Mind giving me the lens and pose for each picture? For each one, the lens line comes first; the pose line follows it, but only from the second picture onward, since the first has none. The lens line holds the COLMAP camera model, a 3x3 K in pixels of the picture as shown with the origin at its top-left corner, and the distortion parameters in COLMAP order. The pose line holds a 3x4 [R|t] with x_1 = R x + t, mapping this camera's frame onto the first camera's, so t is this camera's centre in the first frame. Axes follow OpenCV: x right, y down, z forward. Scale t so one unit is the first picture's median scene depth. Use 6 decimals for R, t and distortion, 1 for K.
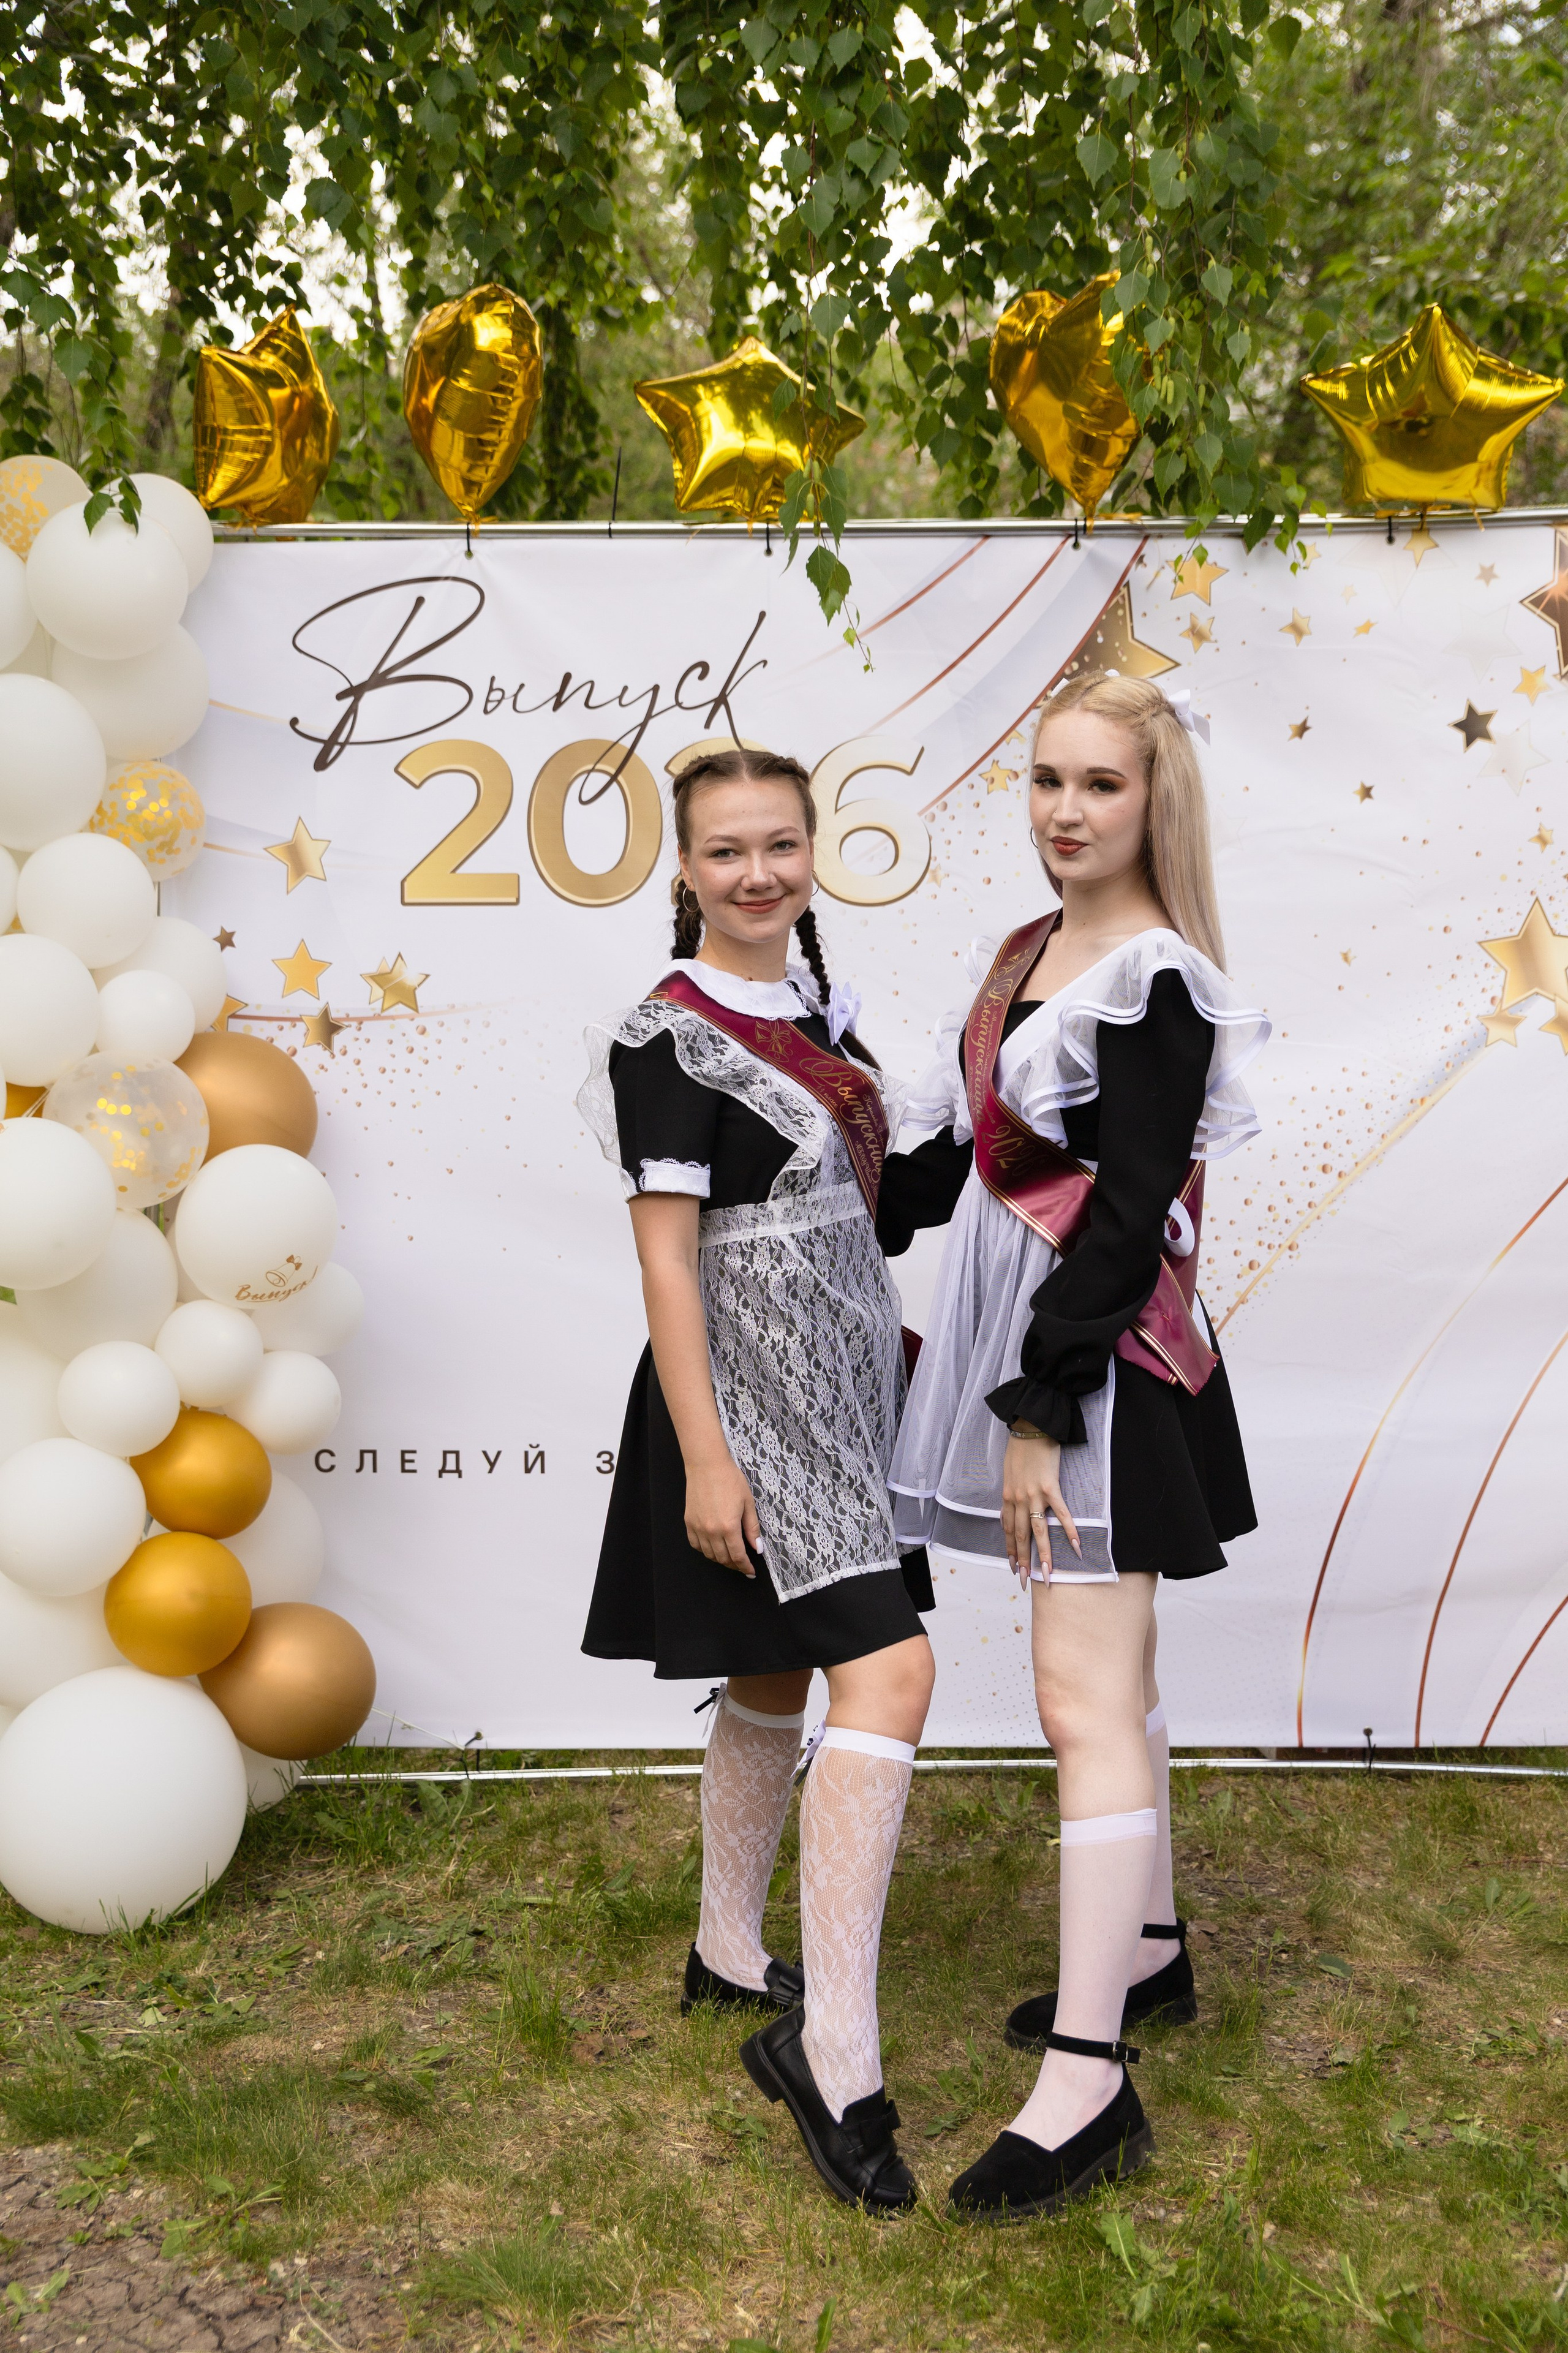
lens RADIAL K [[2649.3, 0, 777.6], [0, 2649.3, 1188.8], [0, 0, 1]] dist [0.032899, 0.000000]
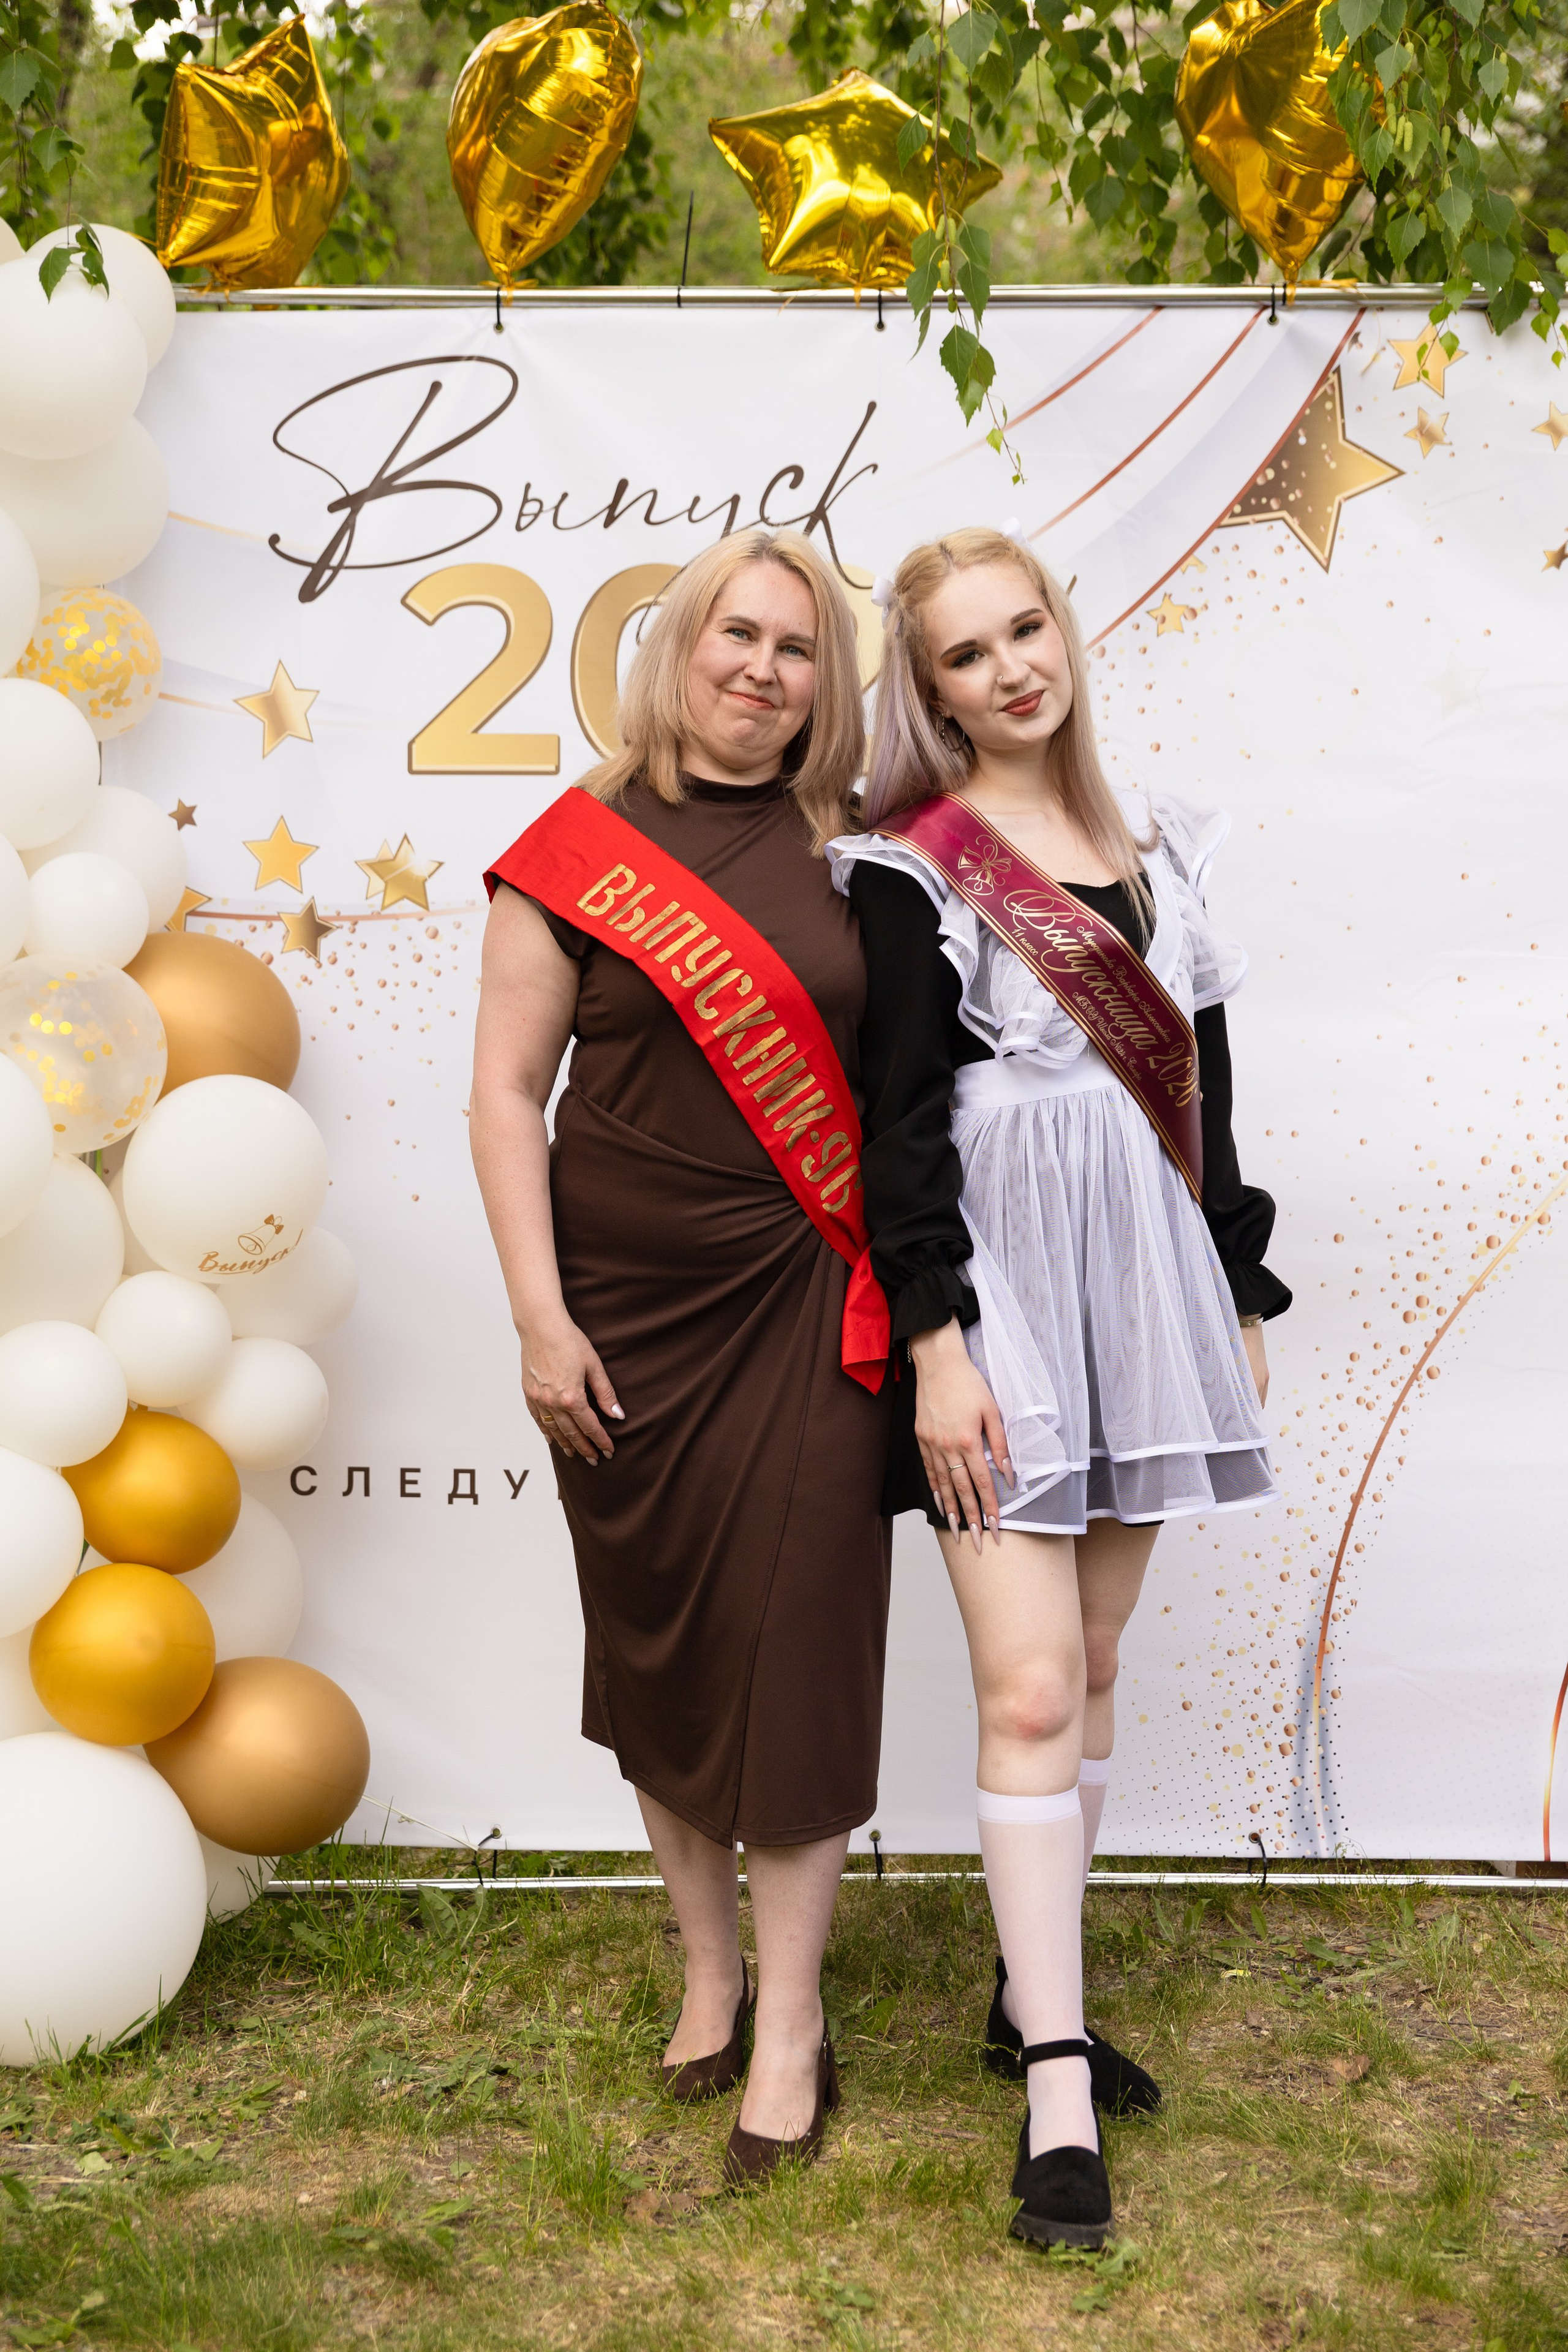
lens RADIAL K [[3614.4, 0, 794.4], [0, 3614.4, 1169.3], [0, 0, 1]] dist [0.050086, 0.000000]
pose [[0.999821, 0.009140, -0.016549, -0.008761], [-0.009180, 0.999955, -0.002352, 0.011892], [0.016527, 0.002504, 0.999860, -0.070797]]
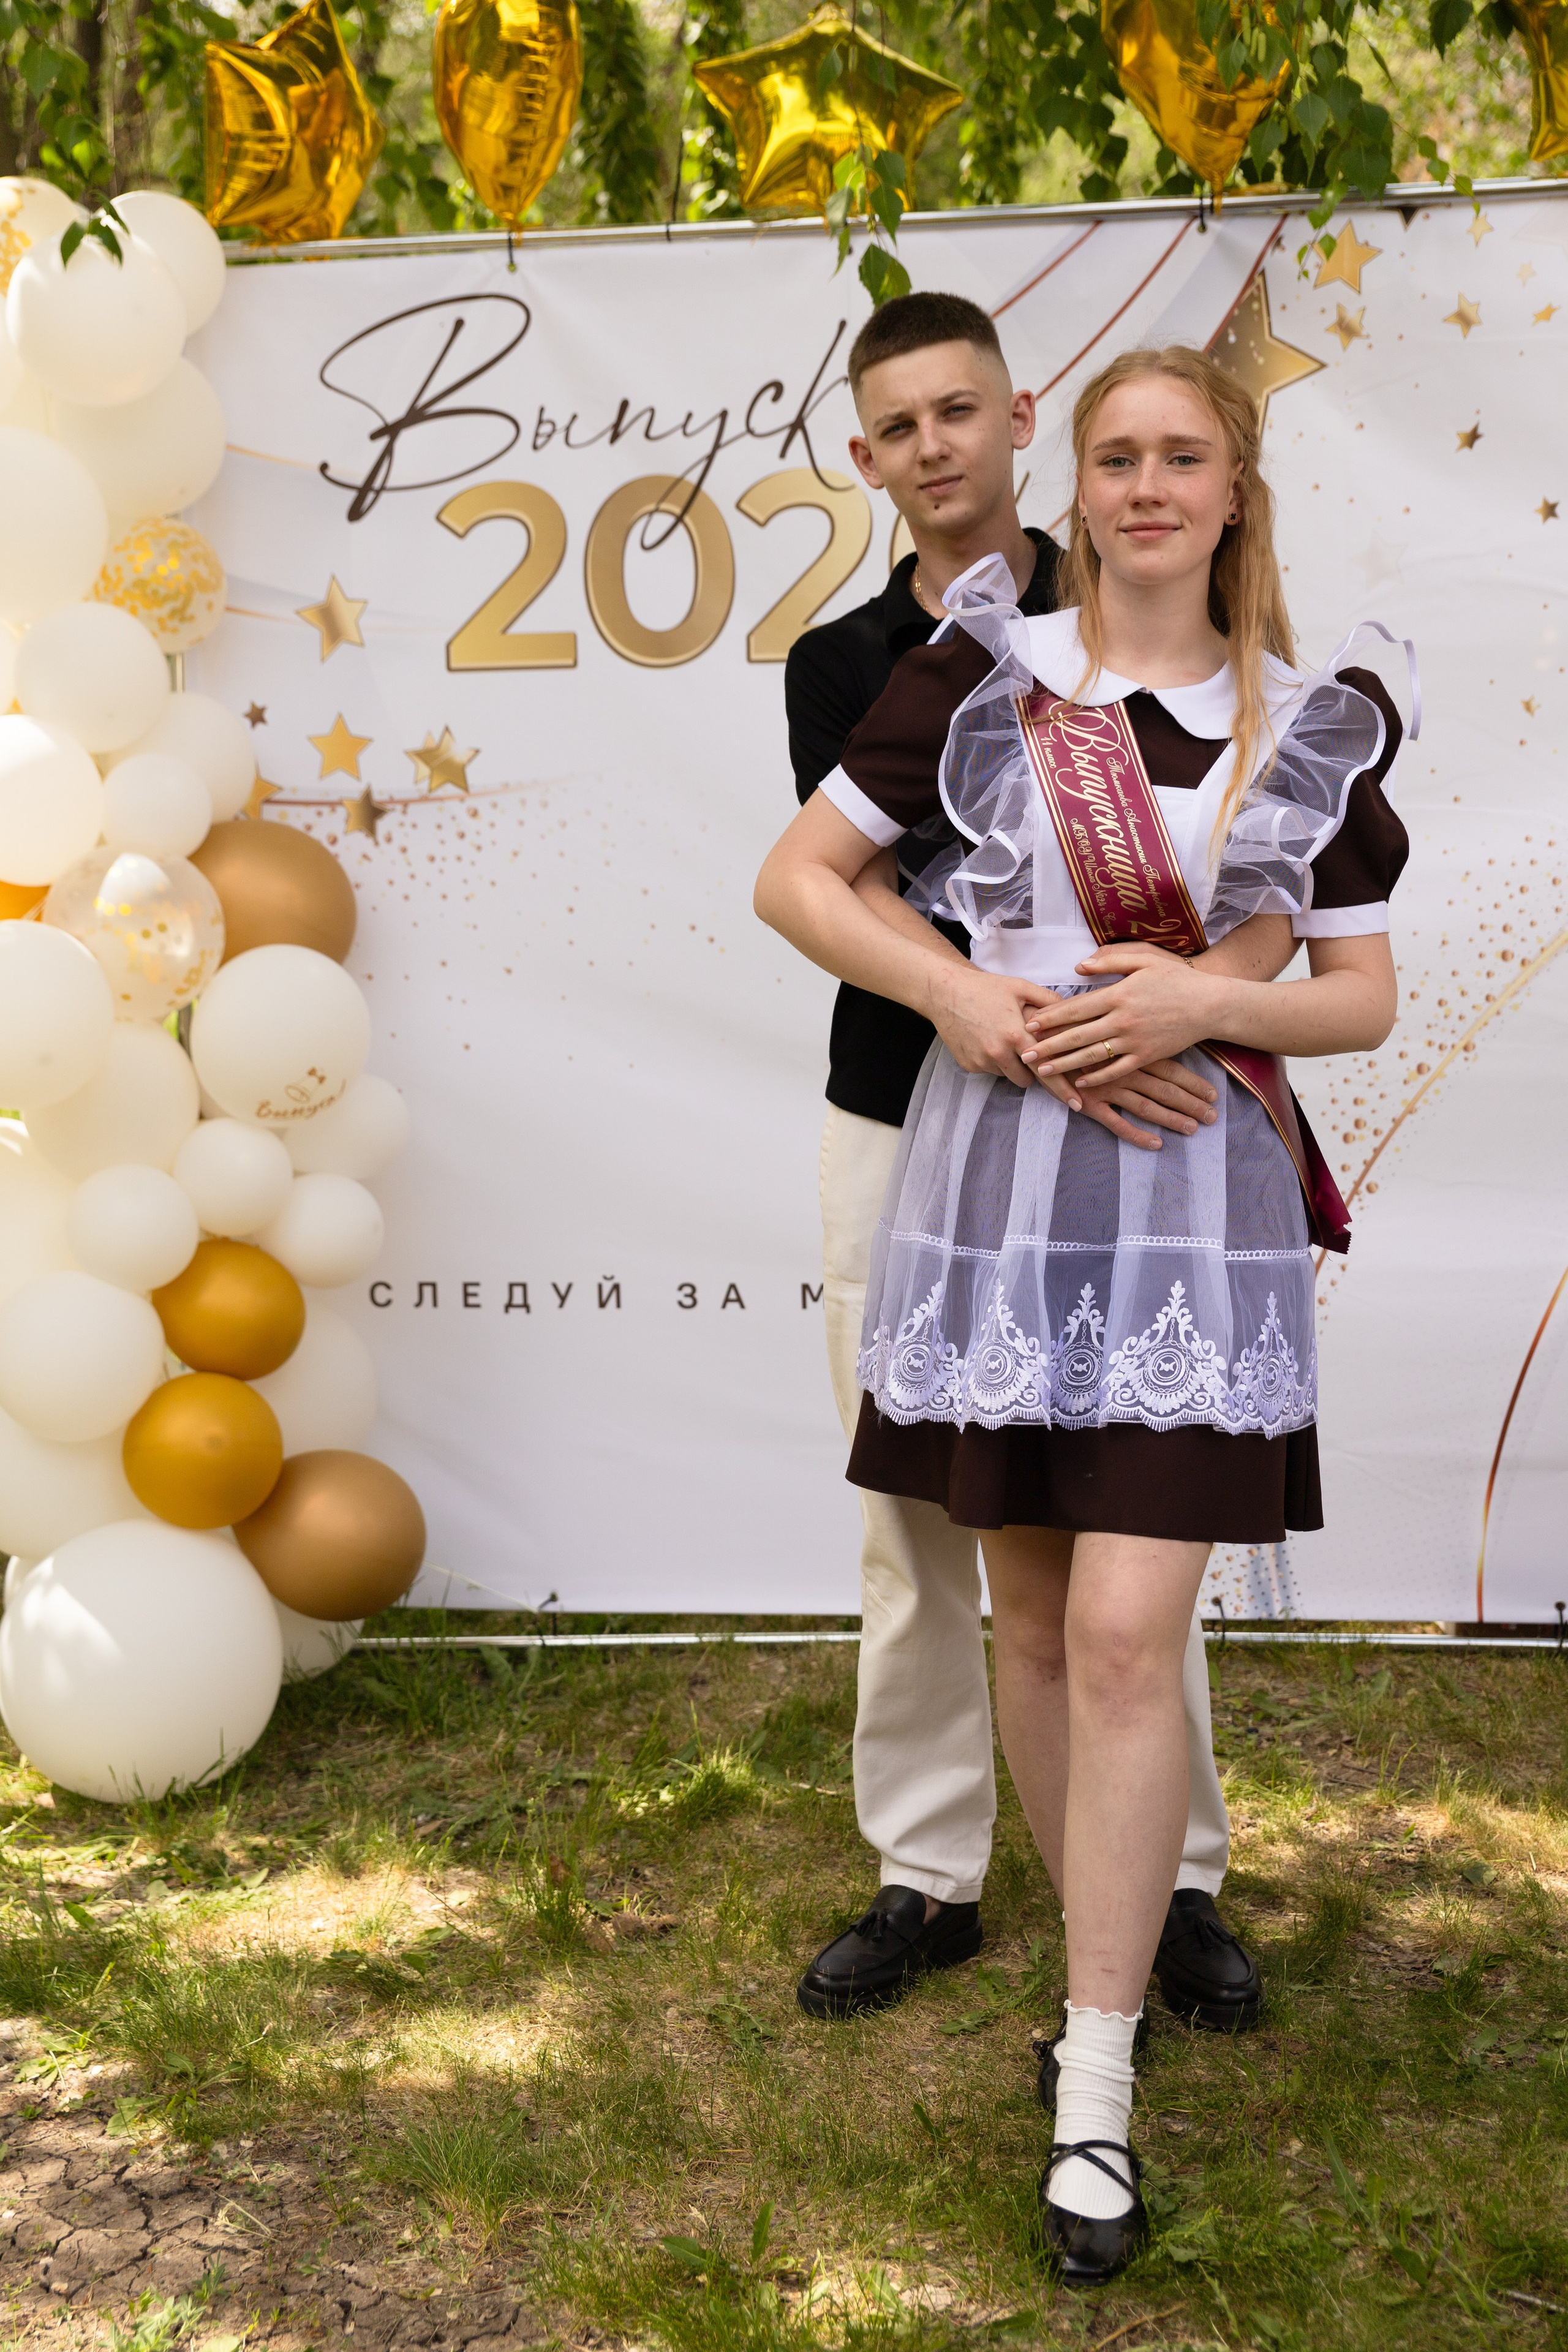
lens RADIAL K [[3121.7, 0, 790.1], [0, 3121.7, 1169.9], [0, 0, 1]] dist [0.032245, 0.000000]
pose [[0.992294, -0.005005, -0.123807, 0.102199], [0.012992, 0.997879, 0.063789, -0.005913], [0.123225, -0.064906, 0.990254, -0.033363]]
